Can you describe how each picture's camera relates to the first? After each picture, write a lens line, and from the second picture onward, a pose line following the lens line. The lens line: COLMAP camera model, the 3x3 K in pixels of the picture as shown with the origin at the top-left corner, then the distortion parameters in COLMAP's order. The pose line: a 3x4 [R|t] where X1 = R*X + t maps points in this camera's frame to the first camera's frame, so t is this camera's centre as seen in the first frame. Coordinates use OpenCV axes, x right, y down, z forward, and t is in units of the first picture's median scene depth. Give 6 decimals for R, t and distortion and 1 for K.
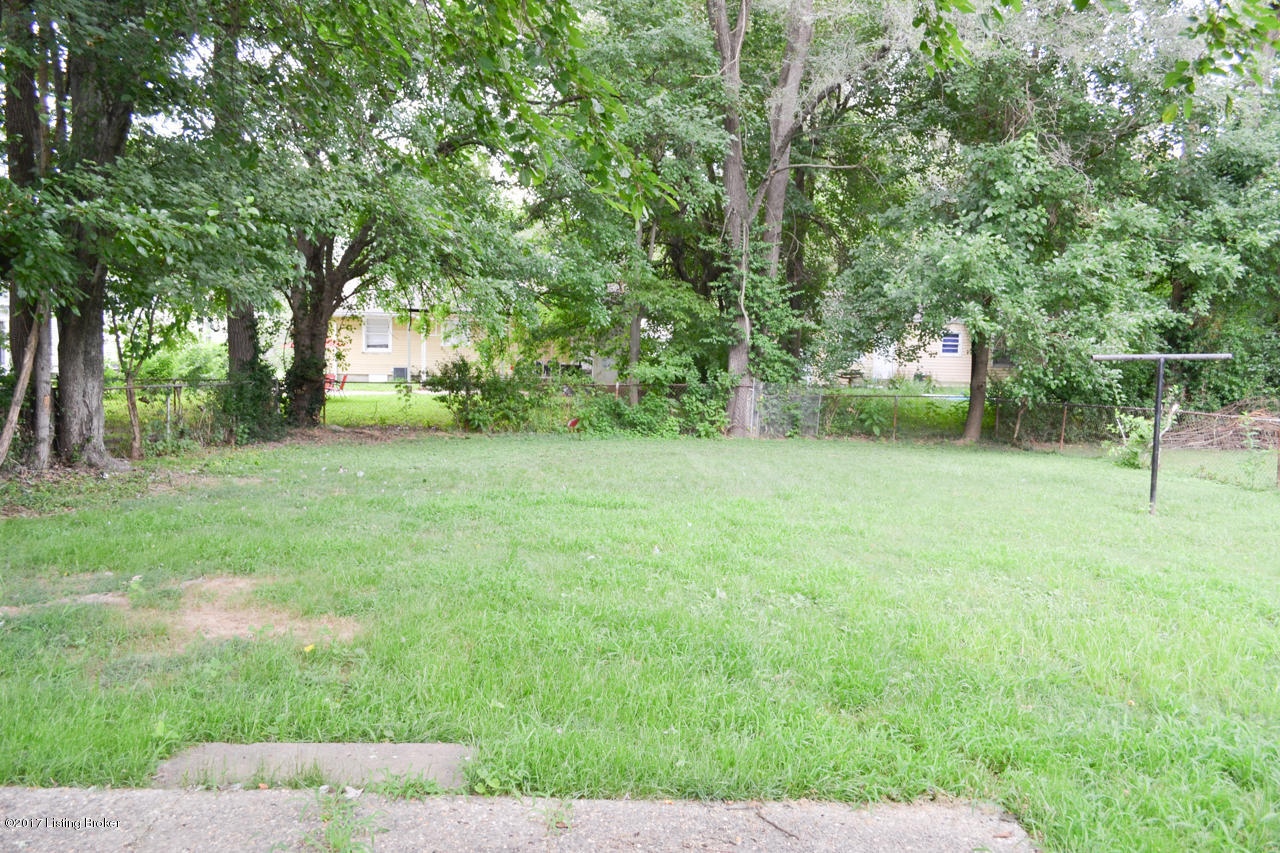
lens RADIAL K [[1042.2, 0, 639.3], [0, 1042.2, 426.5], [0, 0, 1]] dist [-0.002964, -0.000208]
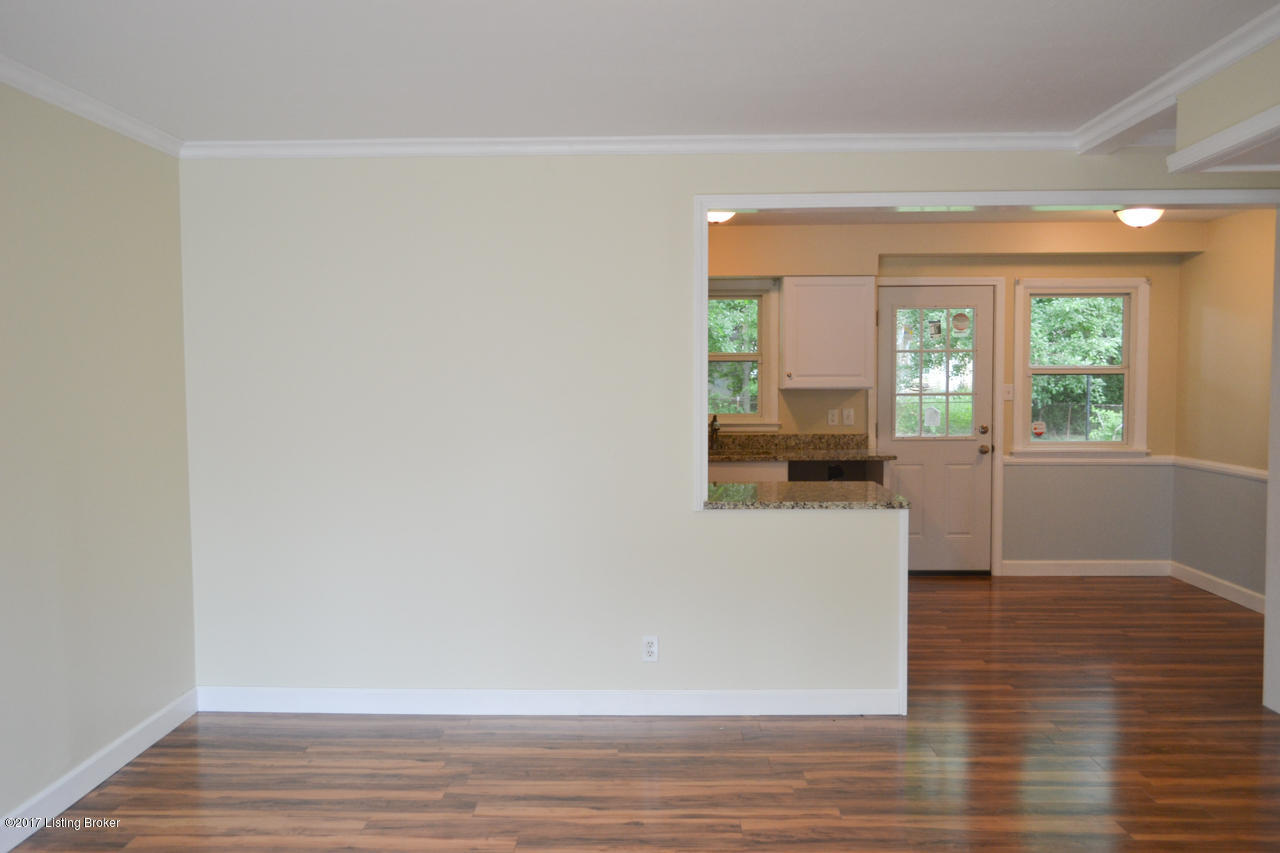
lens RADIAL K [[1042.2, 0, 640.2], [0, 1042.2, 427.2], [0, 0, 1]] dist [-0.002964, -0.000208]
pose [[0.995876, -0.017638, -0.088999, -0.035514], [0.015779, 0.999643, -0.021549, 0.031390], [0.089347, 0.020055, 0.995799, -0.456034]]
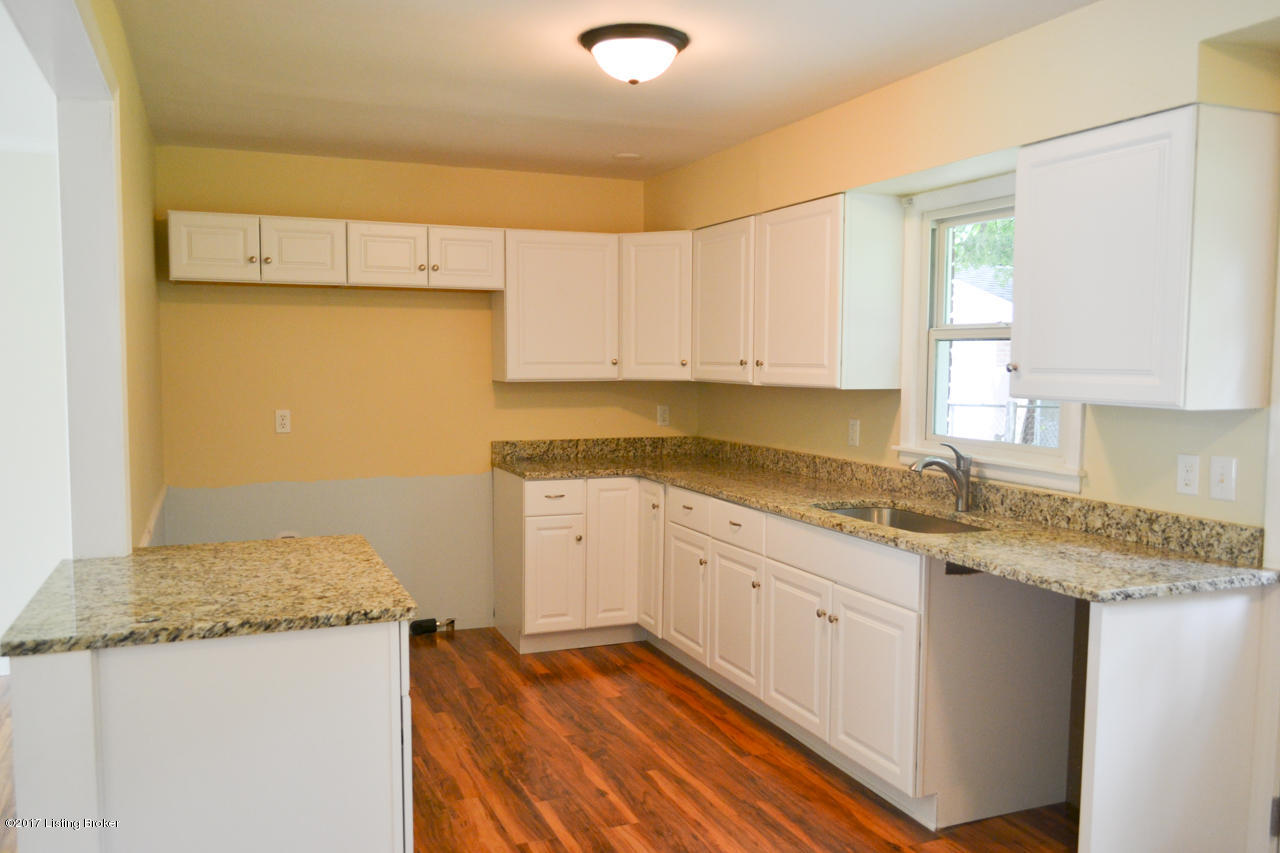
lens RADIAL K [[1042.2, 0, 639.8], [0, 1042.2, 425.5], [0, 0, 1]] dist [-0.002964, -0.000208]
pose [[0.329053, 0.048869, -0.943046, 0.692058], [-0.087052, 0.995977, 0.021237, -0.035213], [0.940291, 0.075106, 0.331983, 0.748116]]
